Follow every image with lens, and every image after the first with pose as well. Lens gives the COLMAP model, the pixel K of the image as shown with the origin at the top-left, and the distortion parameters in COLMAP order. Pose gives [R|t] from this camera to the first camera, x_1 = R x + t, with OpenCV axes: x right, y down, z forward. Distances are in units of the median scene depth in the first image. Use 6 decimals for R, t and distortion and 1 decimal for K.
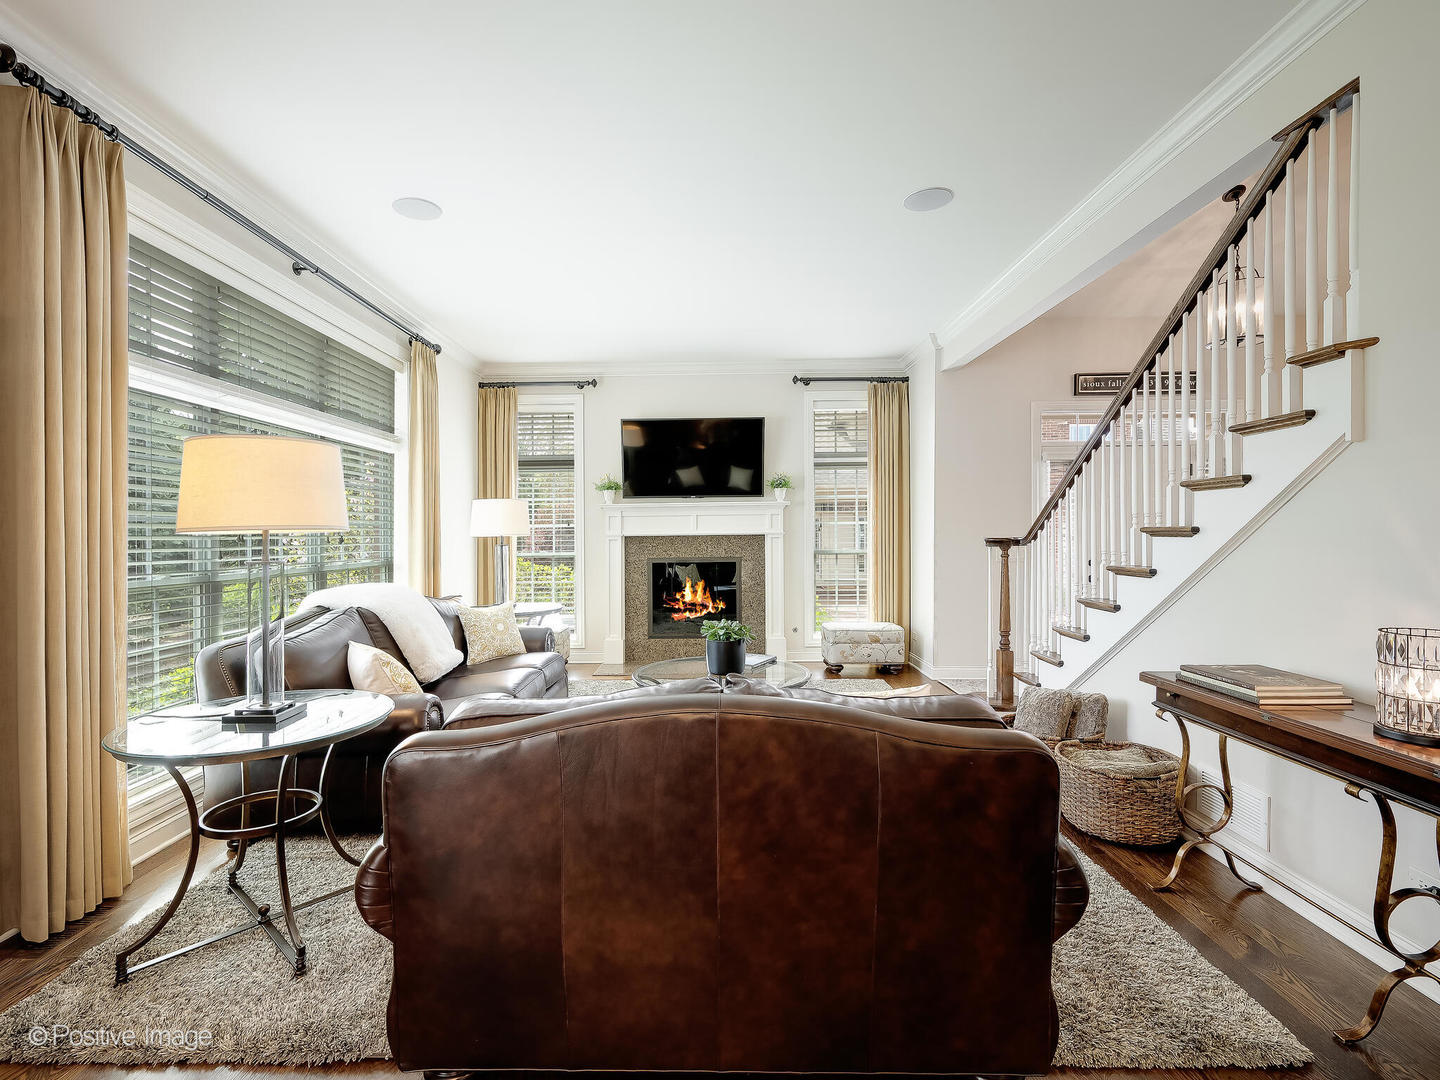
lens RADIAL K [[628.6, 0, 691.9], [0, 628.6, 541.7], [0, 0, 1]] dist [0.002013, 0.000460]
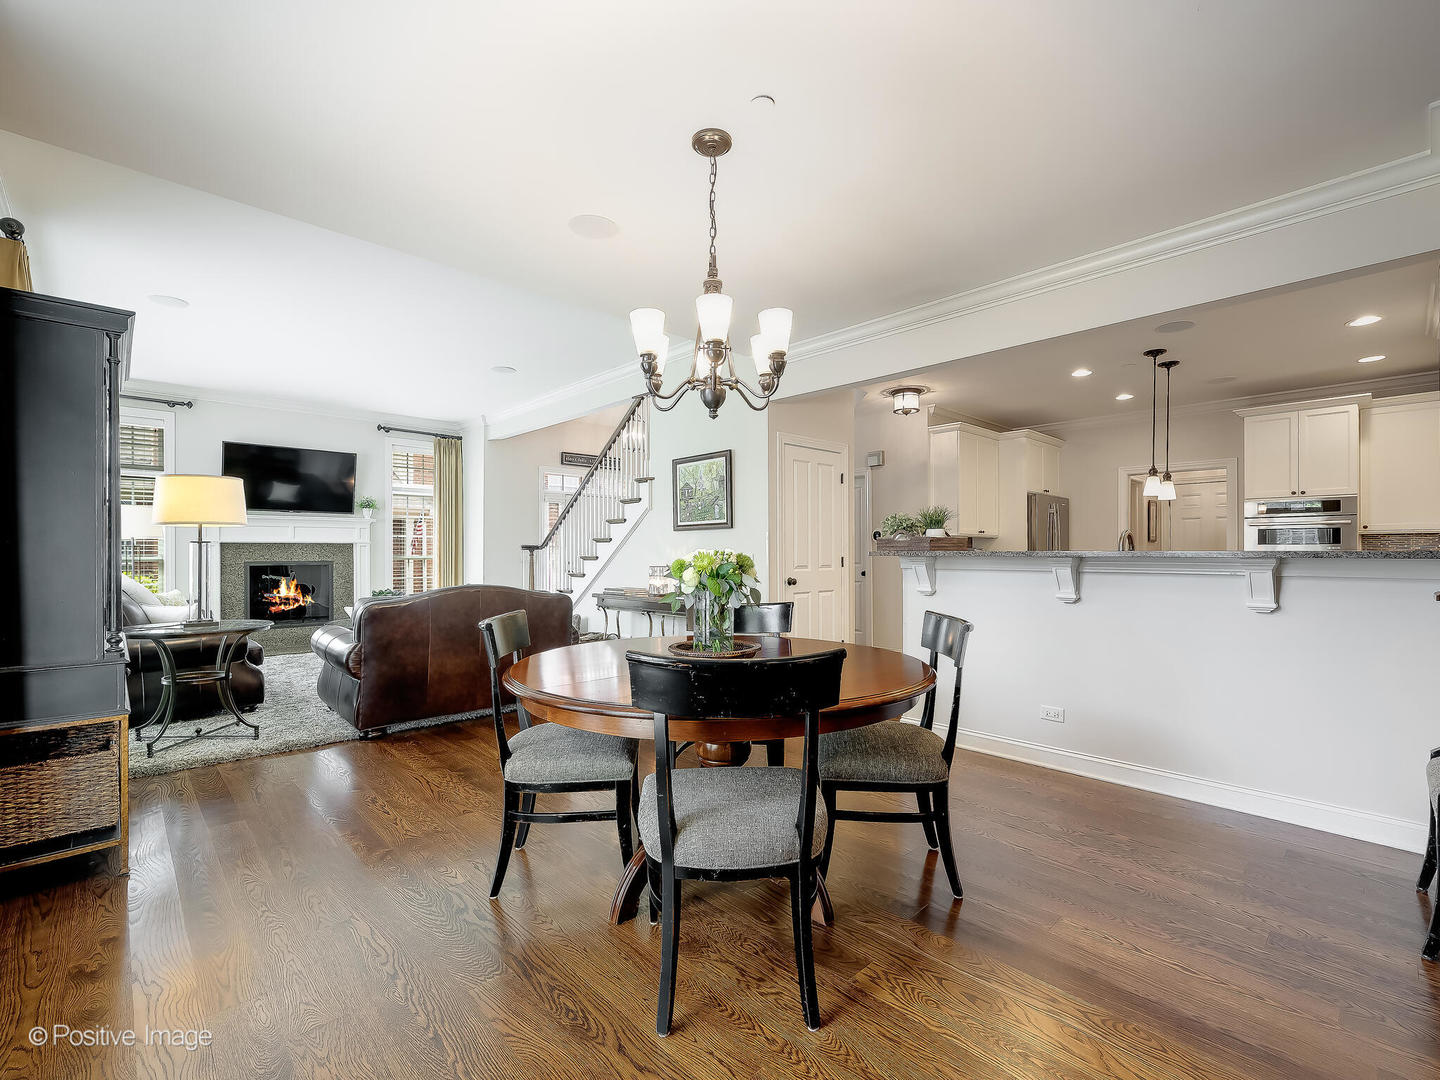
lens RADIAL K [[656.3, 0, 722.4], [0, 656.3, 542.8], [0, 0, 1]] dist [0.000860, 0.000270]
pose [[0.688499, 0.019545, 0.724974, -0.351413], [0.004126, 0.999515, -0.030865, 0.034519], [-0.725226, 0.024242, 0.688084, -0.498858]]
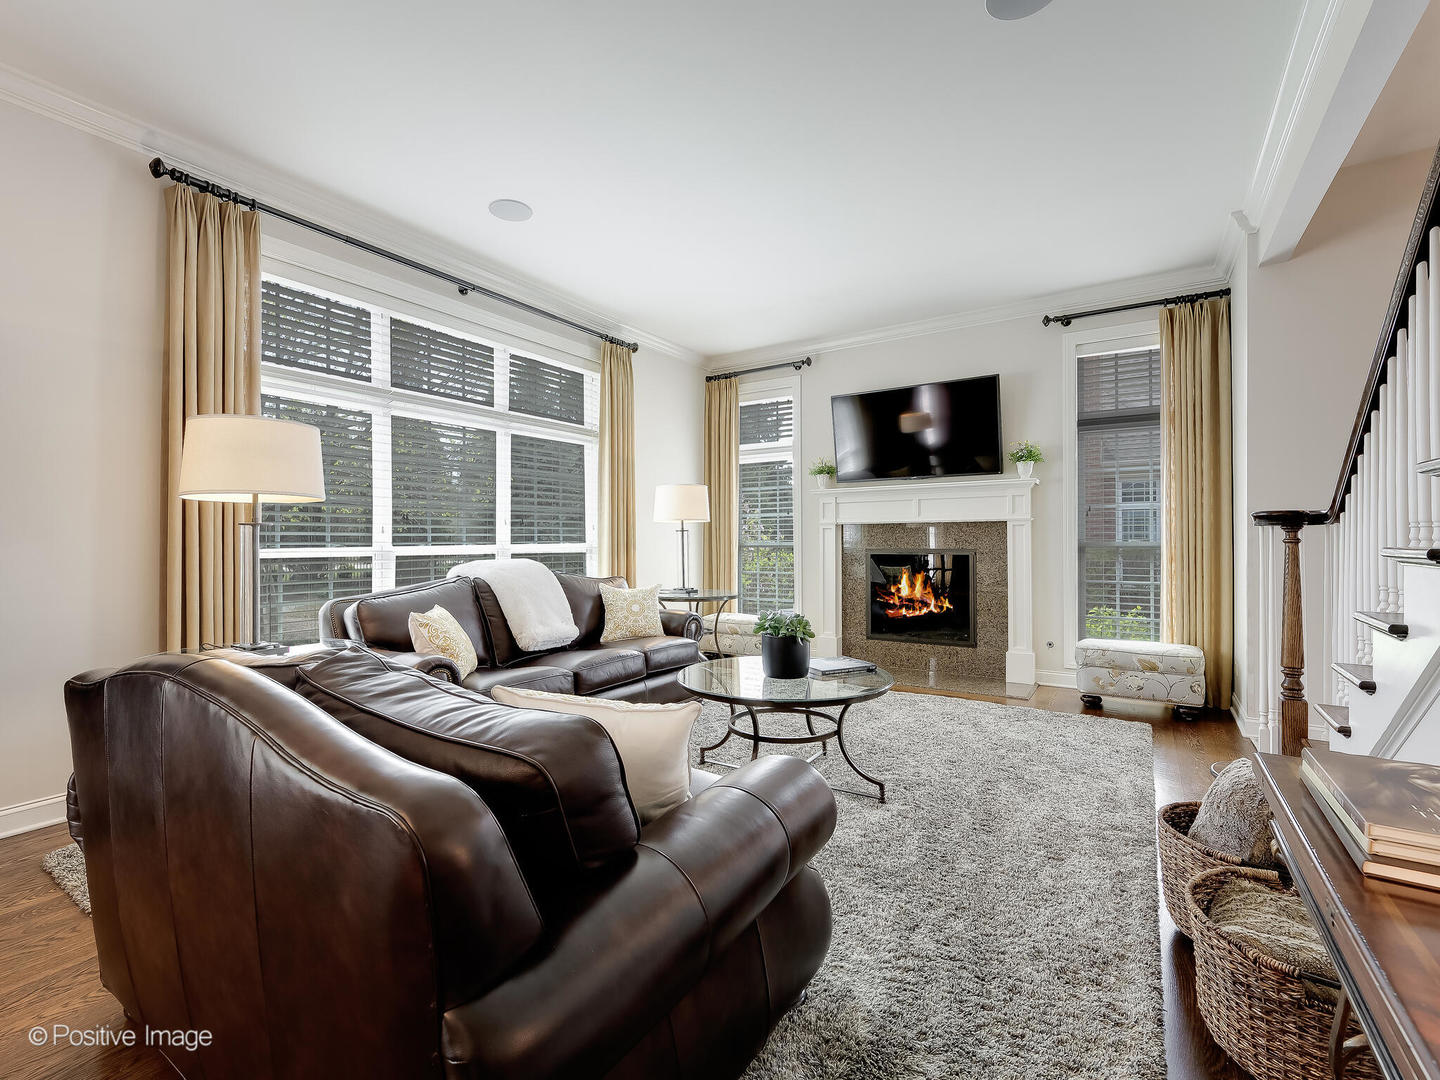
lens RADIAL K [[605.0, 0, 744.6], [0, 605.0, 549.8], [0, 0, 1]] dist [-0.000669, -0.000355]
pose [[0.853528, 0.018987, -0.520701, 0.247854], [-0.012846, 0.999799, 0.015400, 0.019832], [0.520889, -0.006456, 0.853600, 0.167346]]
